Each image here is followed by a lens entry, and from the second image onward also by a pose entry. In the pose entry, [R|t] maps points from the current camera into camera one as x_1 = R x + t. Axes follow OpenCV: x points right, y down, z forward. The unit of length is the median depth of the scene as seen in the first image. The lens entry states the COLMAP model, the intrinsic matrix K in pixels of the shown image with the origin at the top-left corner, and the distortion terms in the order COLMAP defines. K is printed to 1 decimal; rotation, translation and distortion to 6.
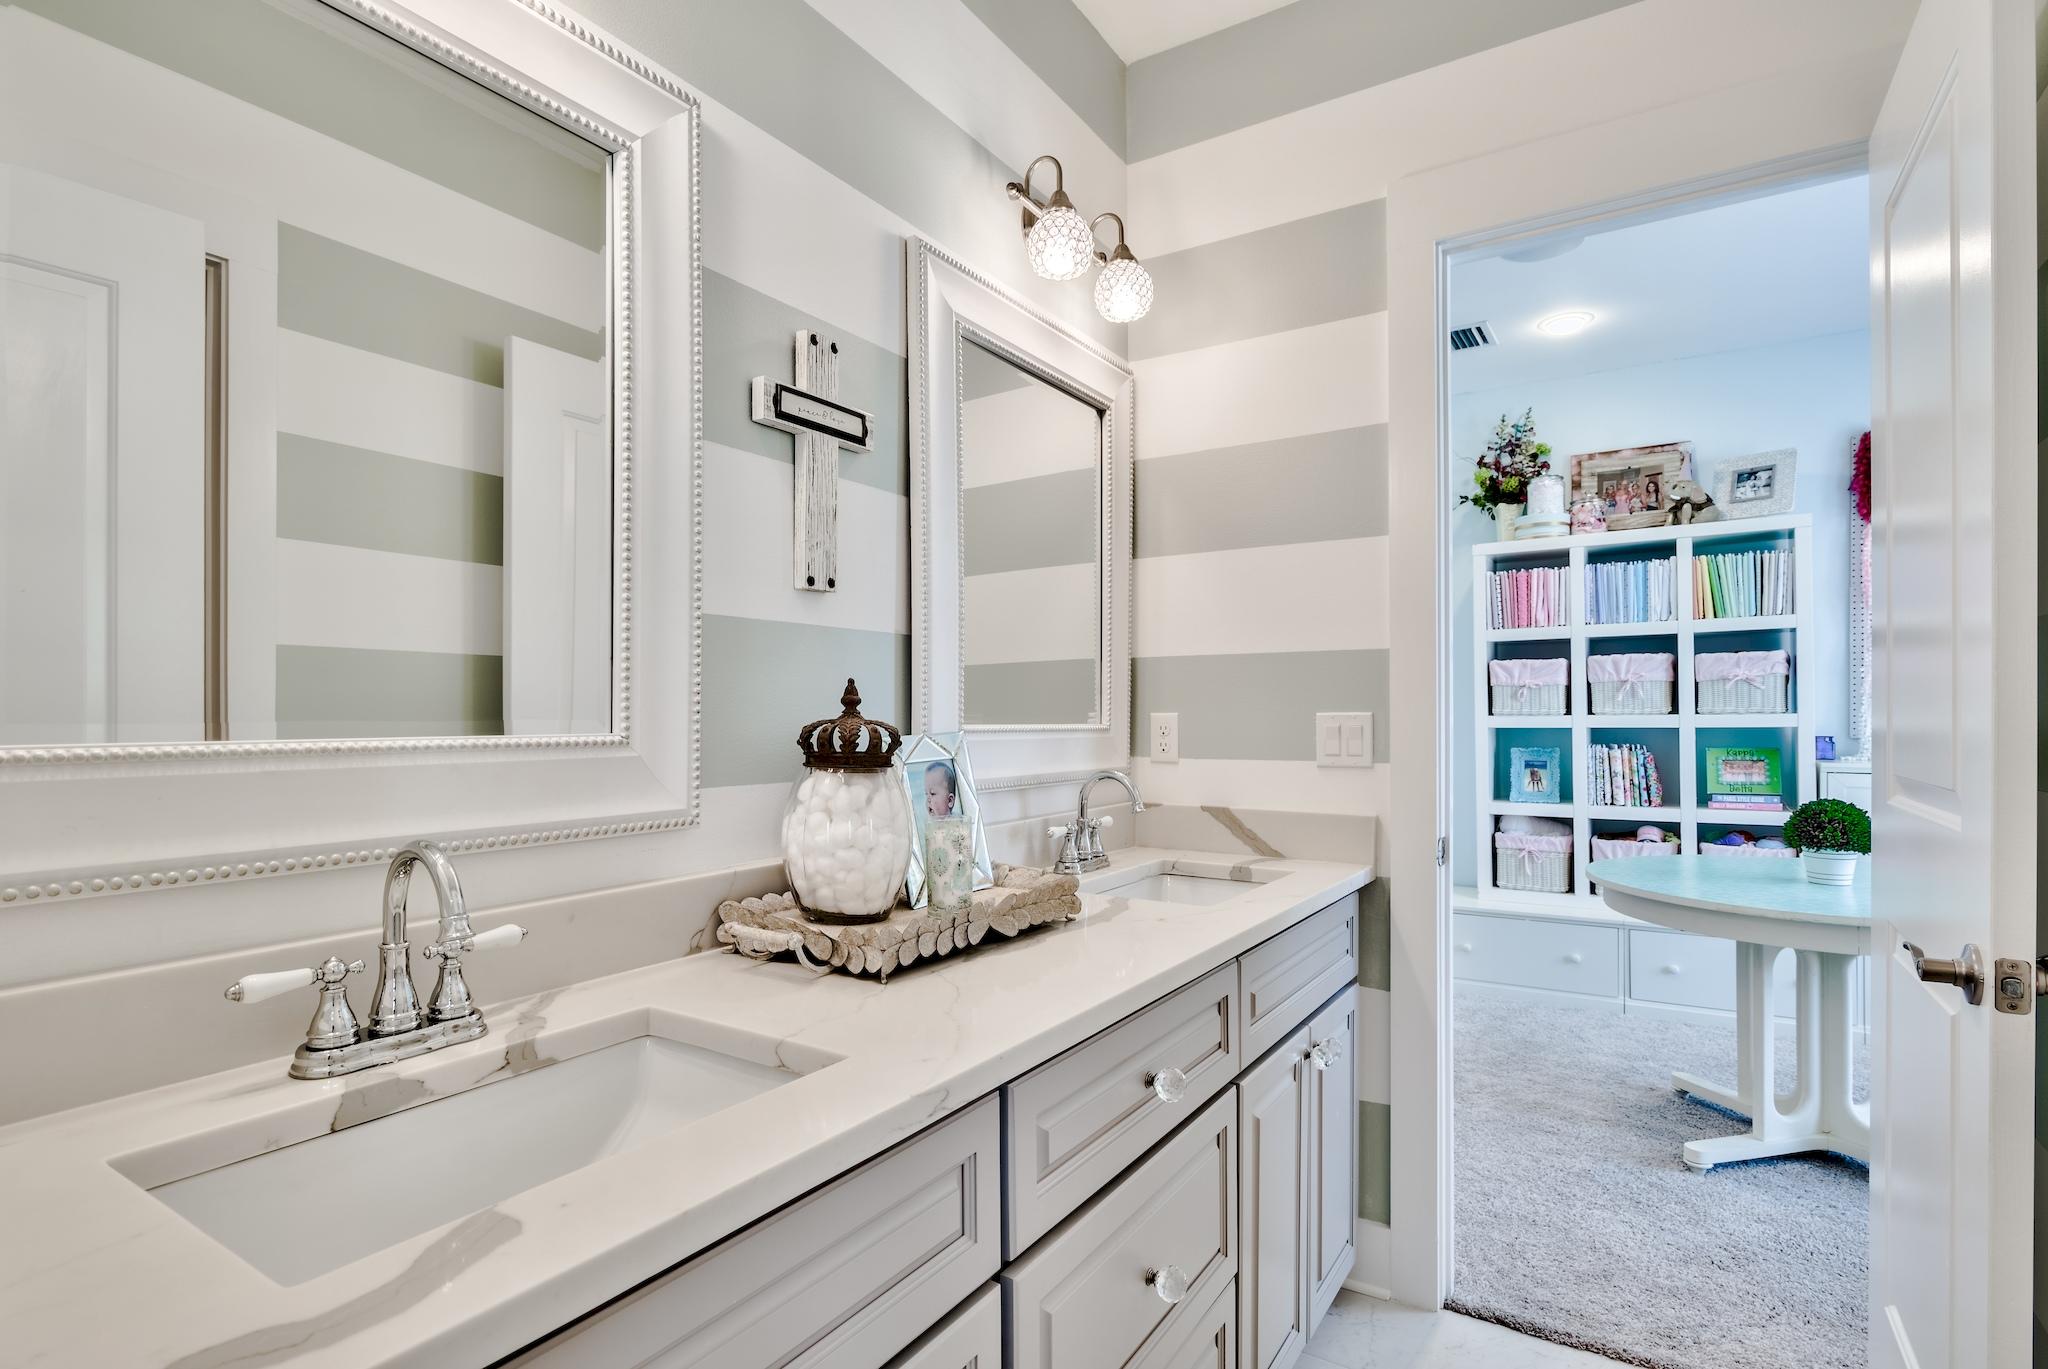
lens RADIAL K [[997.6, 0, 1005.2], [0, 997.6, 671.8], [0, 0, 1]] dist [-0.004384, 0.000614]
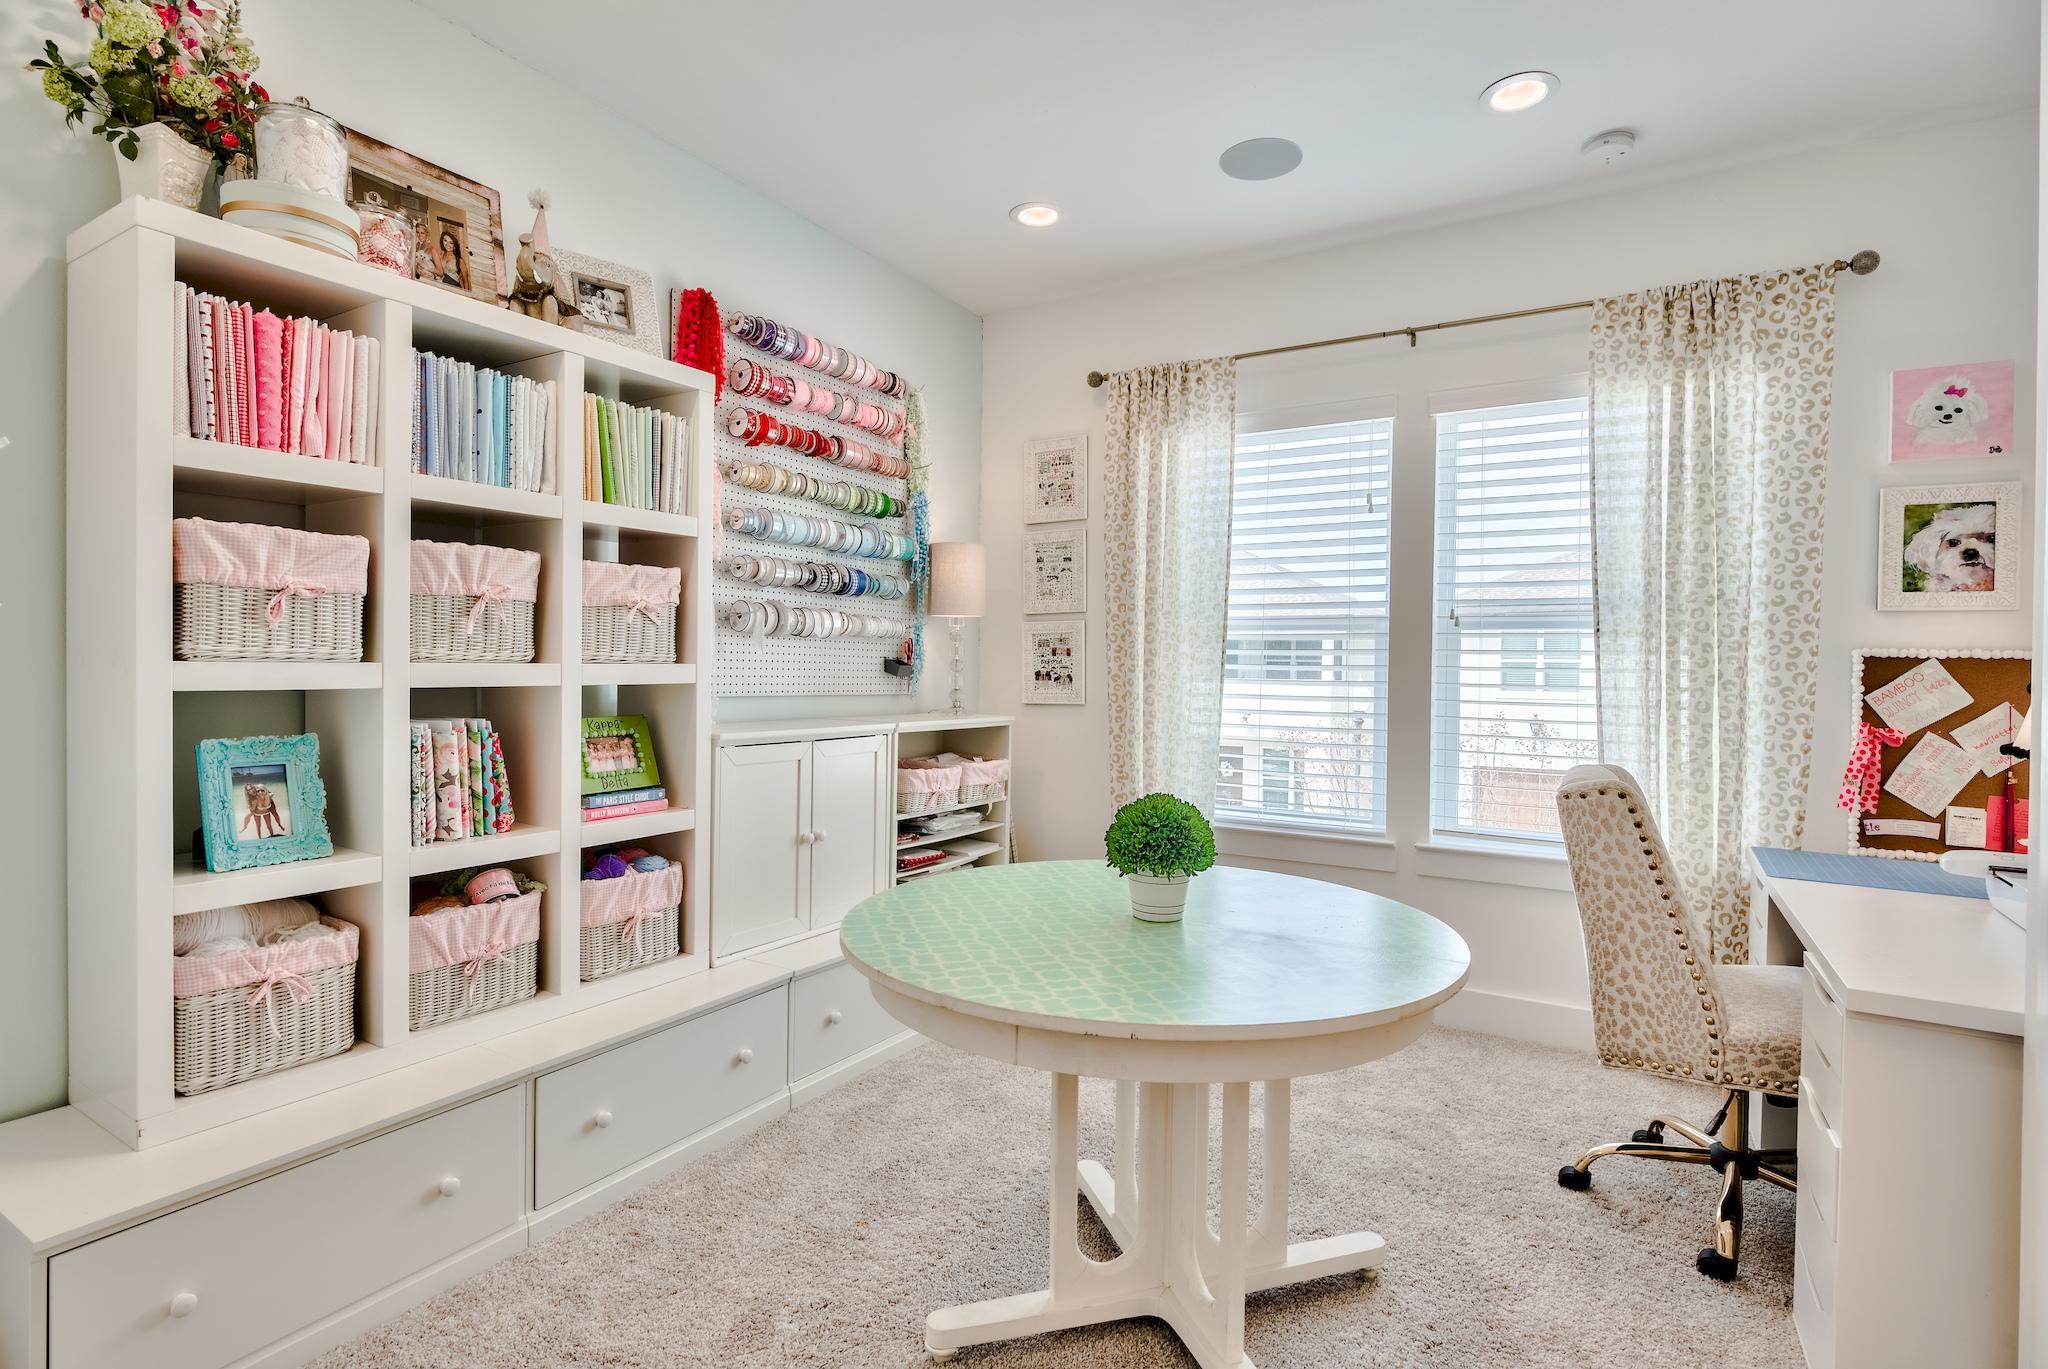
lens RADIAL K [[997.6, 0, 1028.4], [0, 997.6, 688.2], [0, 0, 1]] dist [-0.004384, 0.000614]
pose [[-0.032253, -0.013787, 0.999385, 0.096161], [-0.050605, 0.998645, 0.012144, 0.034230], [-0.998198, -0.050182, -0.032907, 0.701048]]
